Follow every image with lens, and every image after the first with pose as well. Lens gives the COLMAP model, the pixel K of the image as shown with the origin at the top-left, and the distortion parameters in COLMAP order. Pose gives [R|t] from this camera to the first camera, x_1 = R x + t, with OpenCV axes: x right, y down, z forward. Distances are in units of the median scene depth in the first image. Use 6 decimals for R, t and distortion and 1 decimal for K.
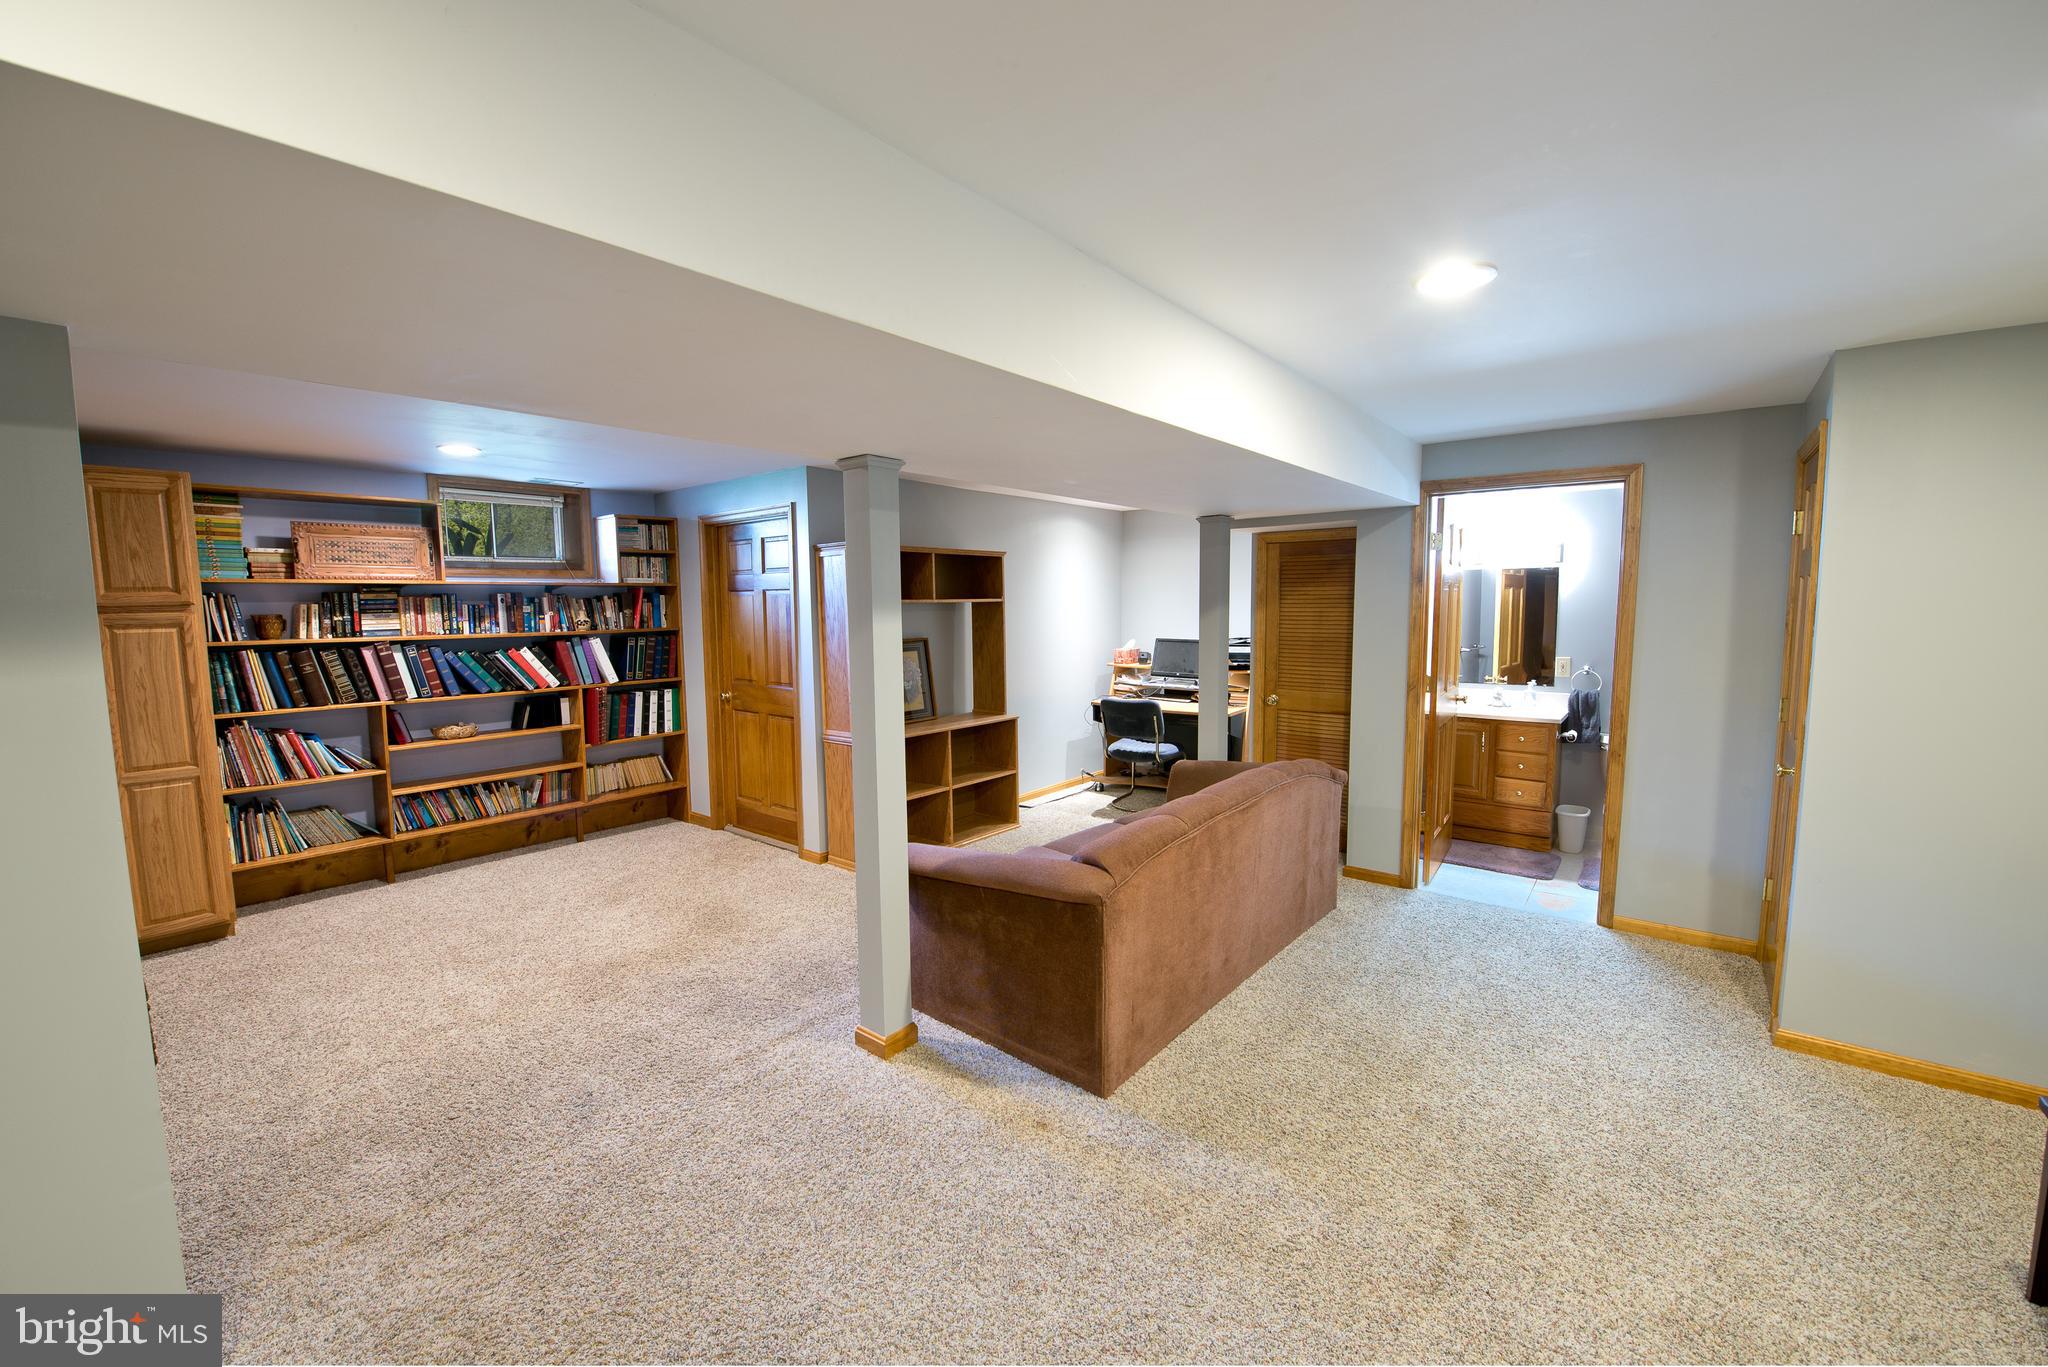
lens RADIAL K [[815.6, 0, 1024.7], [0, 815.6, 677.0], [0, 0, 1]] dist [-0.016870, -0.001778]
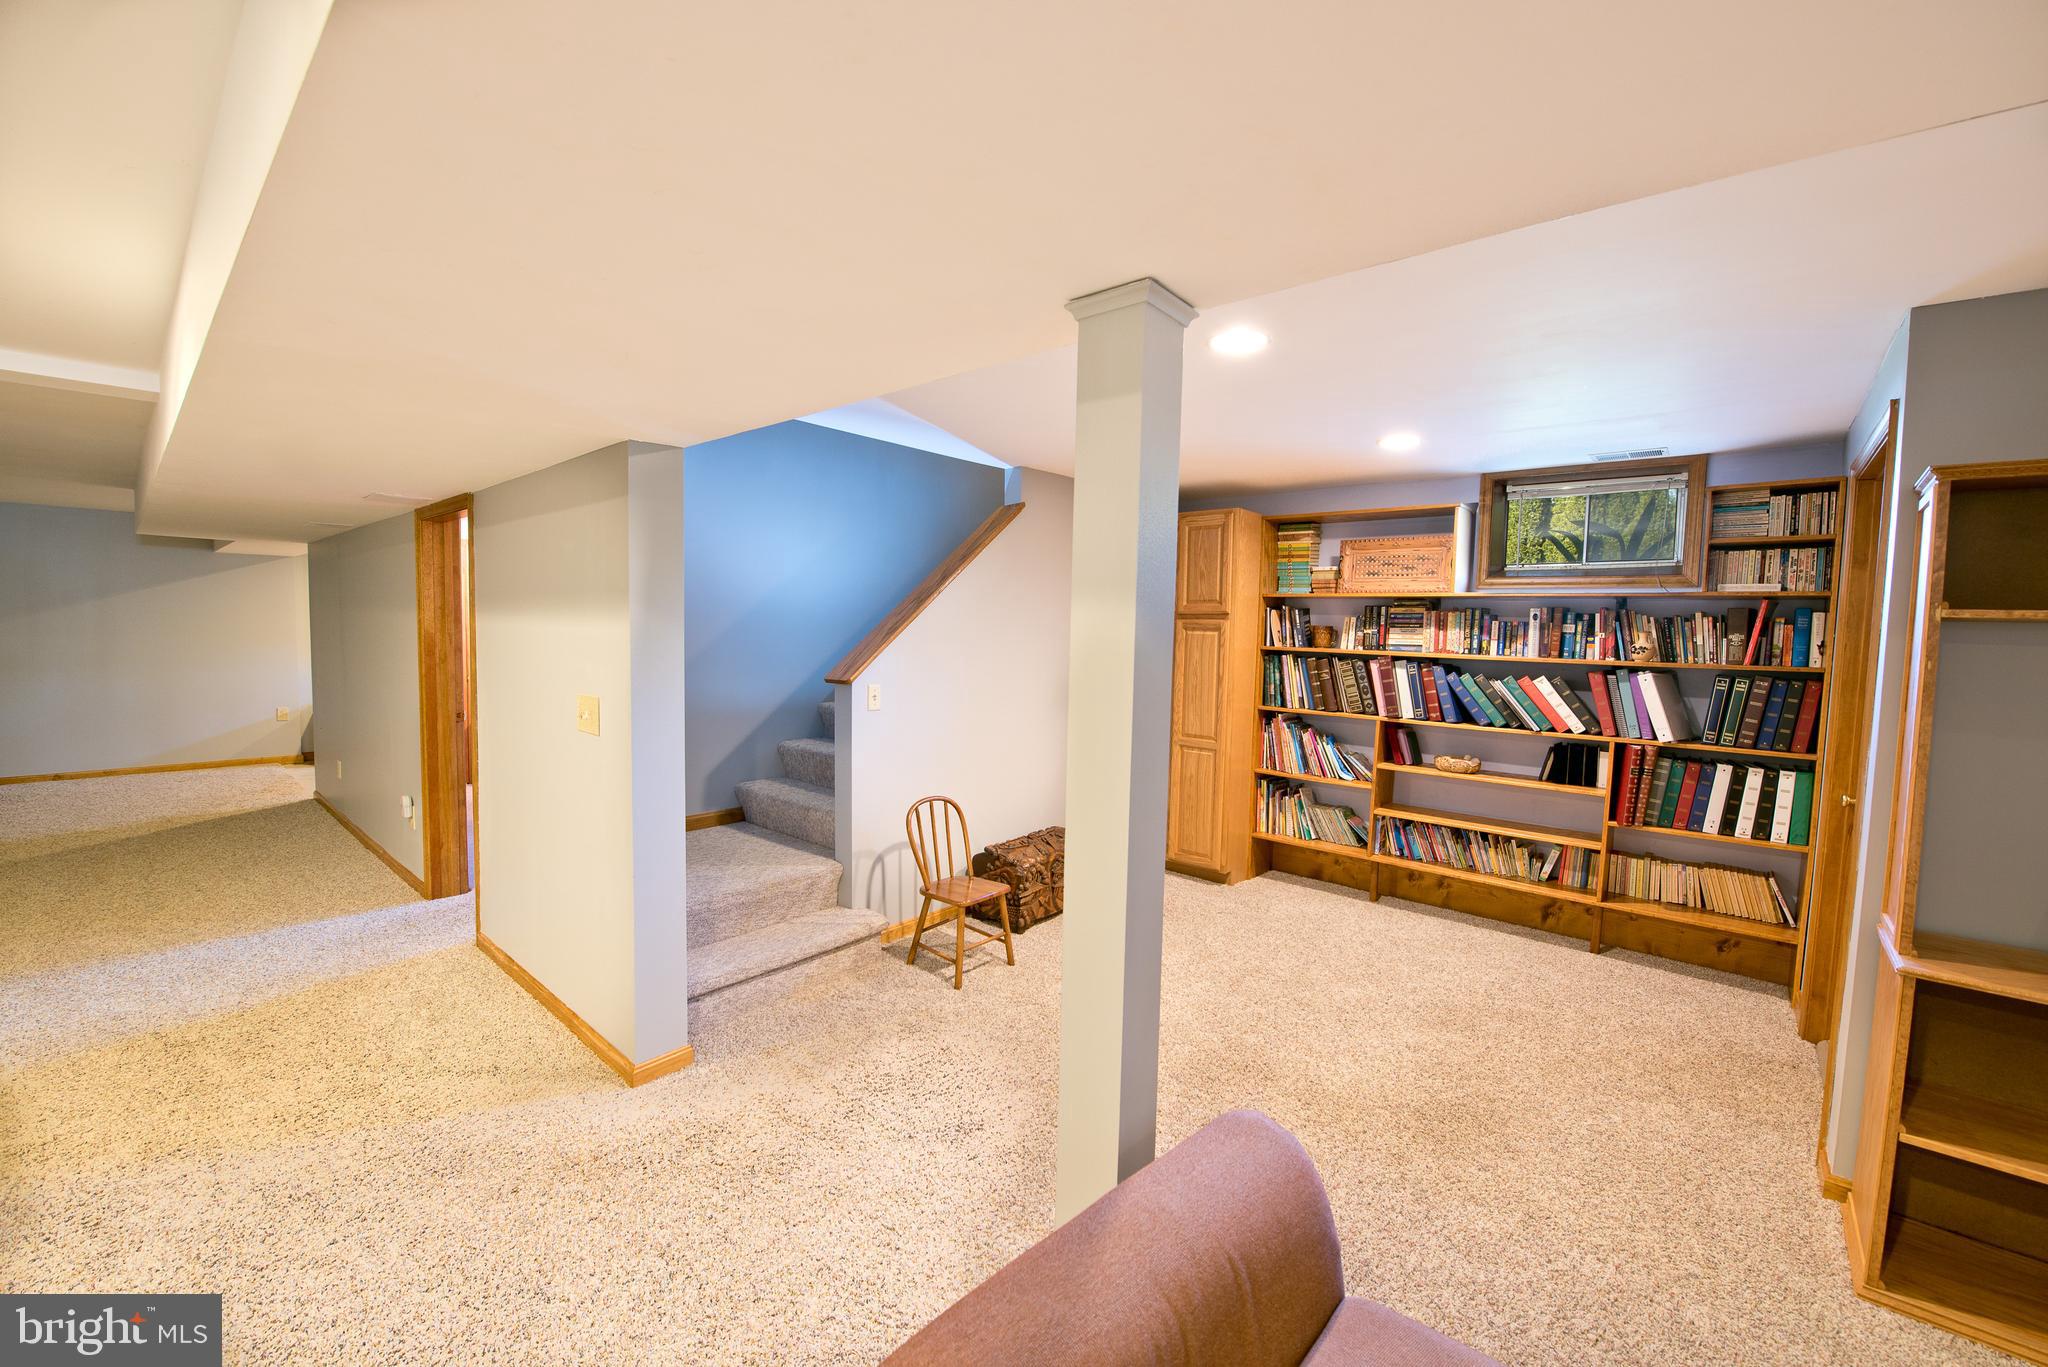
lens RADIAL K [[815.6, 0, 1017.4], [0, 815.6, 674.5], [0, 0, 1]] dist [-0.016870, -0.001778]
pose [[-0.042924, 0.067988, -0.996762, 0.185460], [-0.115966, 0.990599, 0.072562, -0.036998], [0.992325, 0.118705, -0.034636, 0.534373]]
